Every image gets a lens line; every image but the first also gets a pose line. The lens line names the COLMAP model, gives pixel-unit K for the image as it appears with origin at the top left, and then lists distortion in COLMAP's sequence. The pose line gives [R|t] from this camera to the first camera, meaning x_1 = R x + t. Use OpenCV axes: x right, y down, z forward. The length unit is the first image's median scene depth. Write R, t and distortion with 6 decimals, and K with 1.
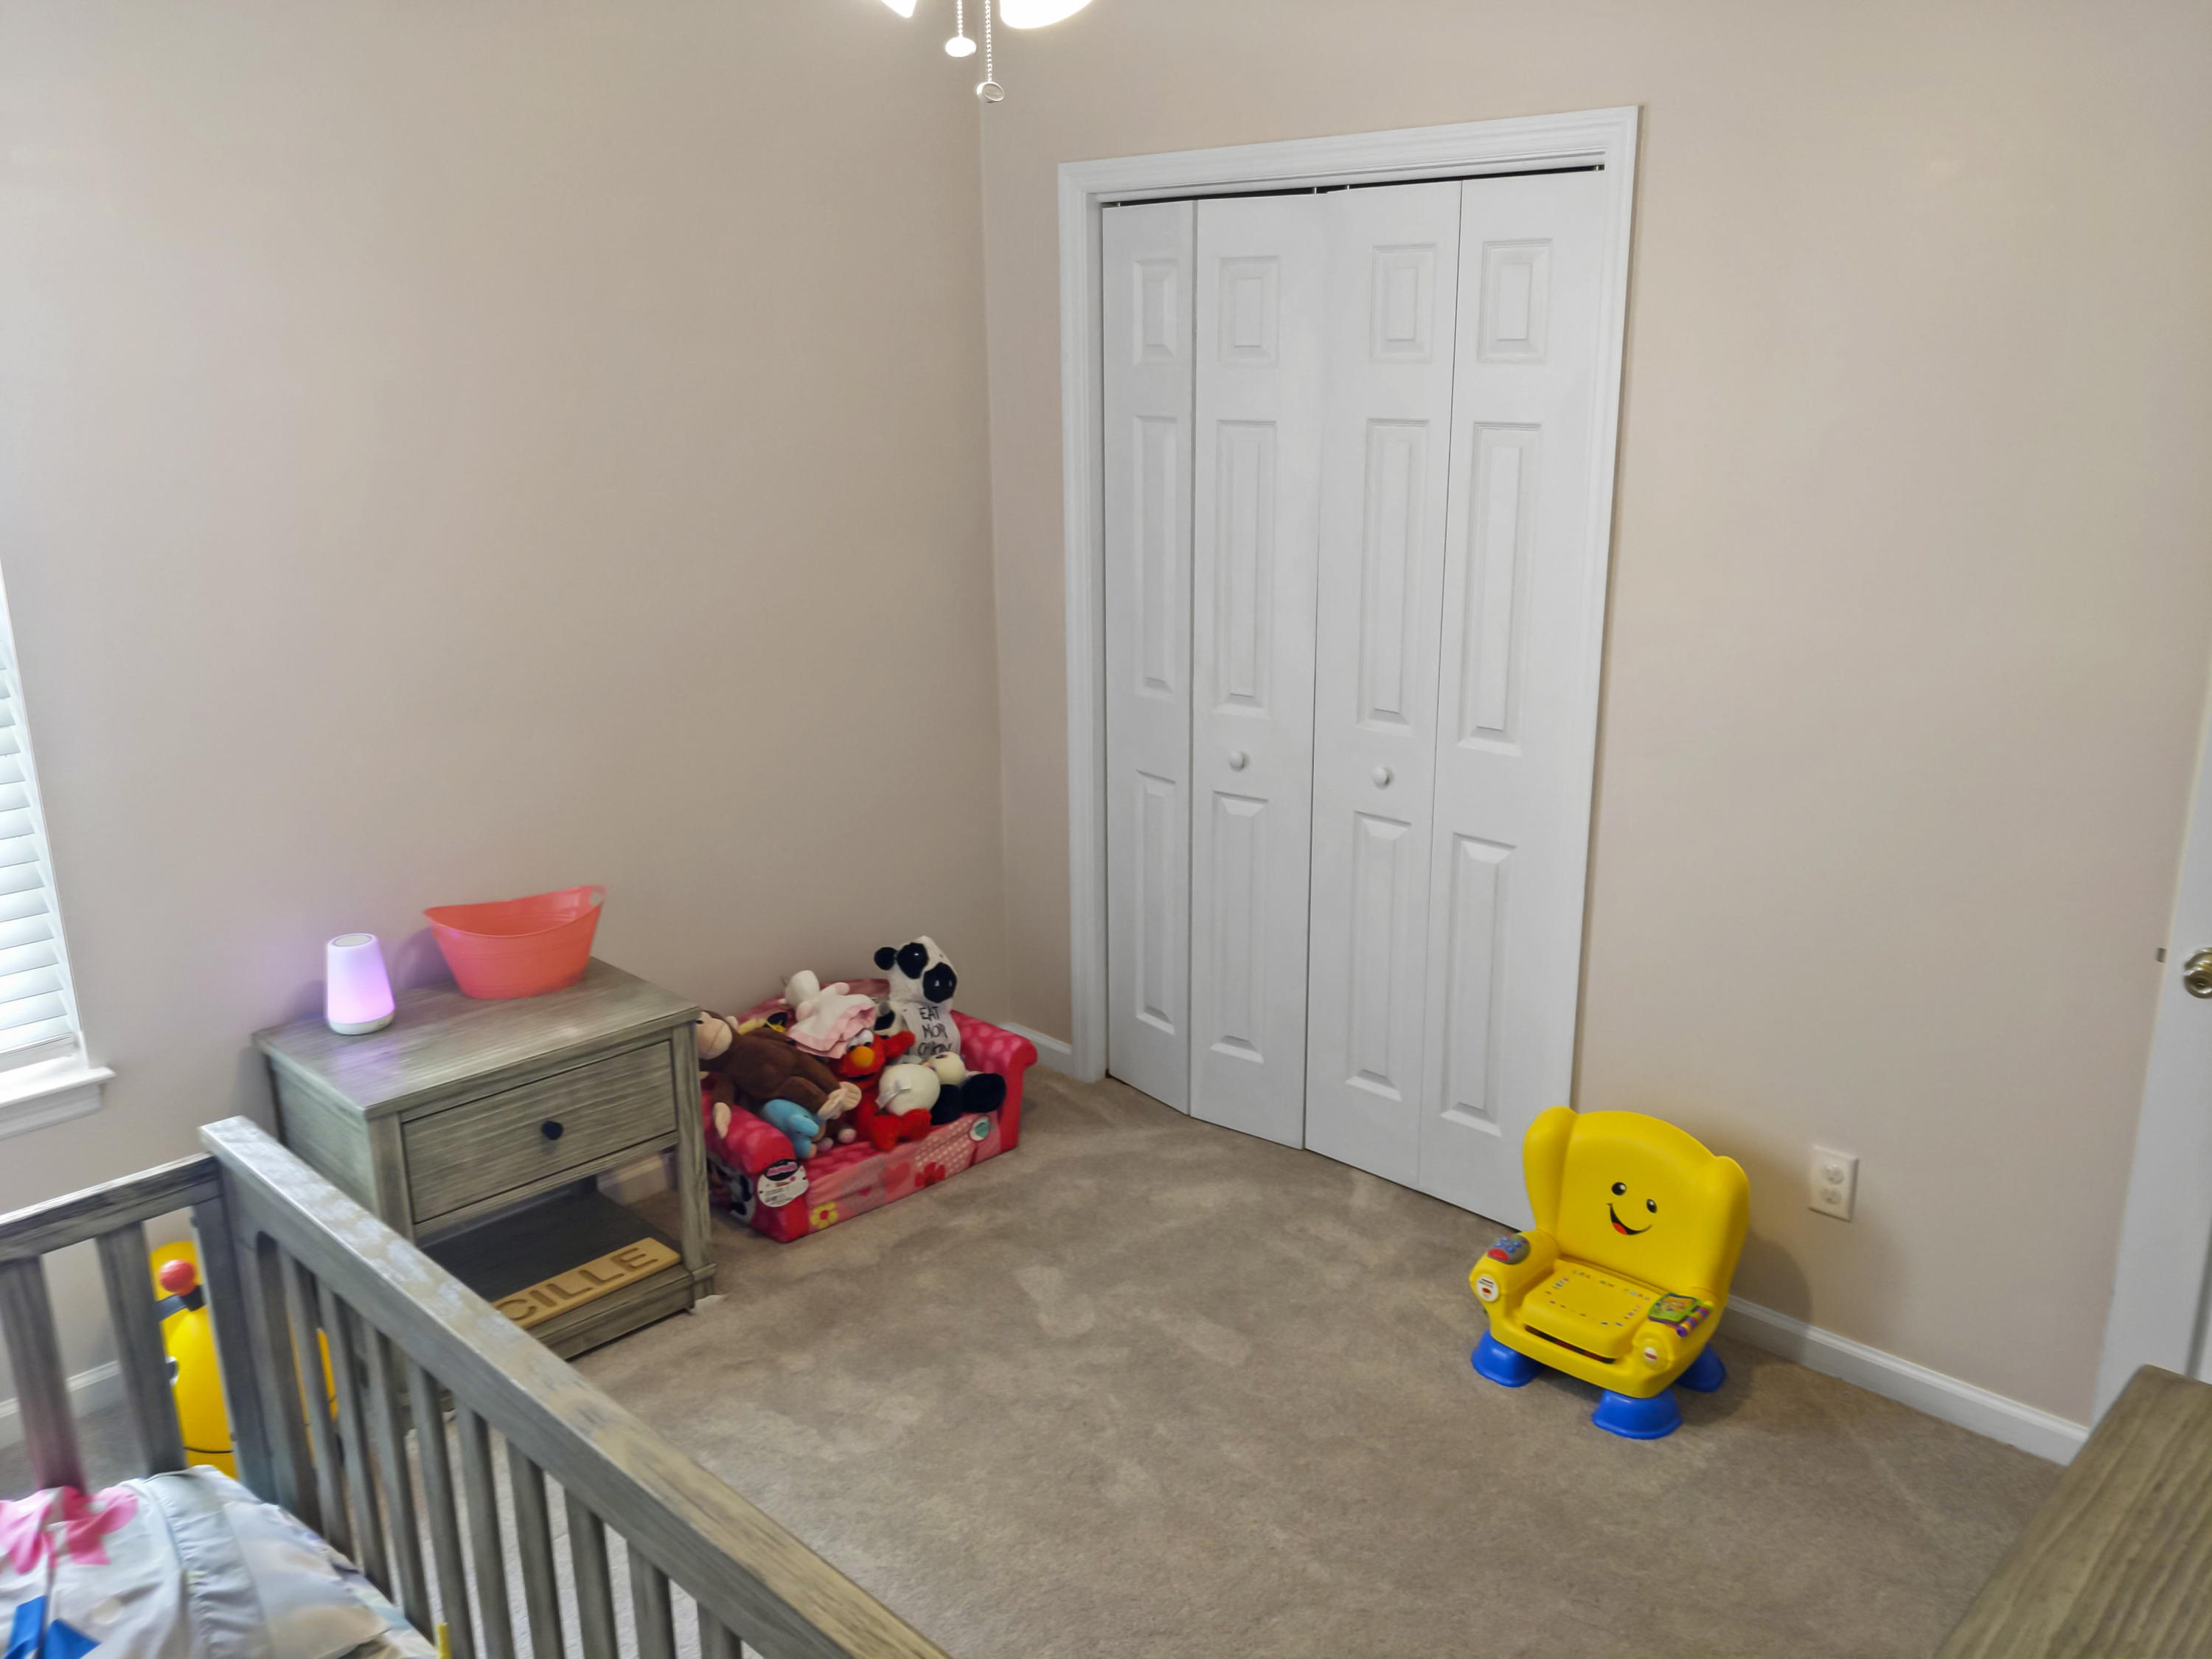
lens RADIAL K [[1809.8, 0, 1046.0], [0, 1809.8, 834.1], [0, 0, 1]] dist [0.054671, -0.086115]
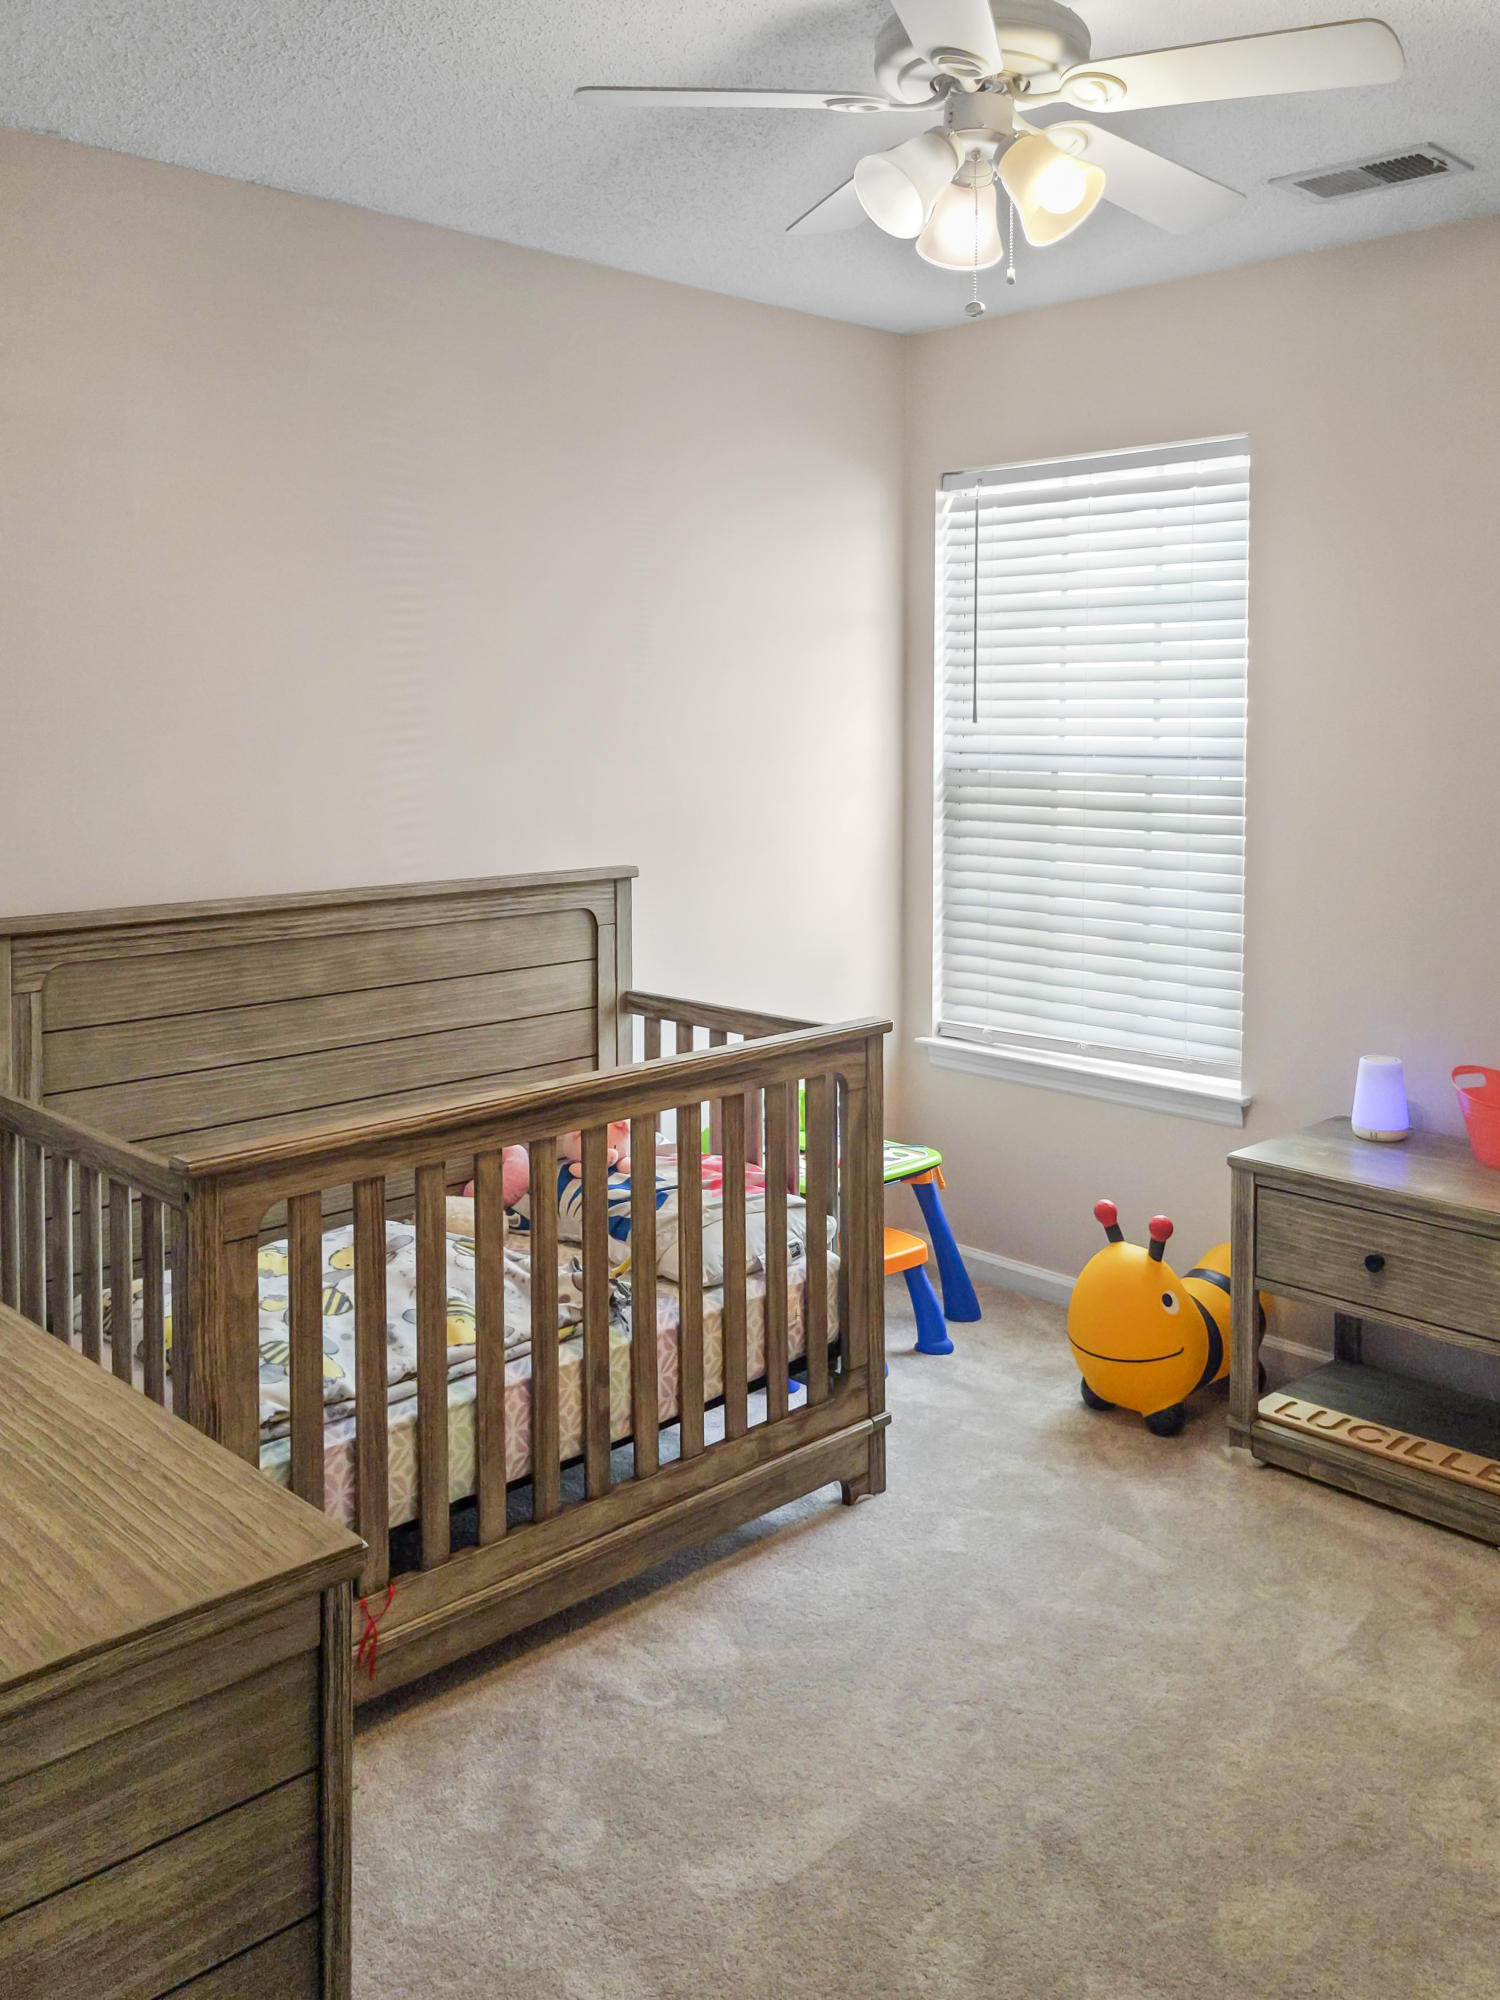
lens RADIAL K [[1636.4, 0, 754.3], [0, 1636.4, 992.0], [0, 0, 1]] dist [0.054671, -0.086115]
pose [[-0.005314, 0.180435, -0.983573, 0.632783], [-0.272291, 0.946159, 0.175043, -0.053126], [0.962200, 0.268748, 0.044103, 0.574258]]
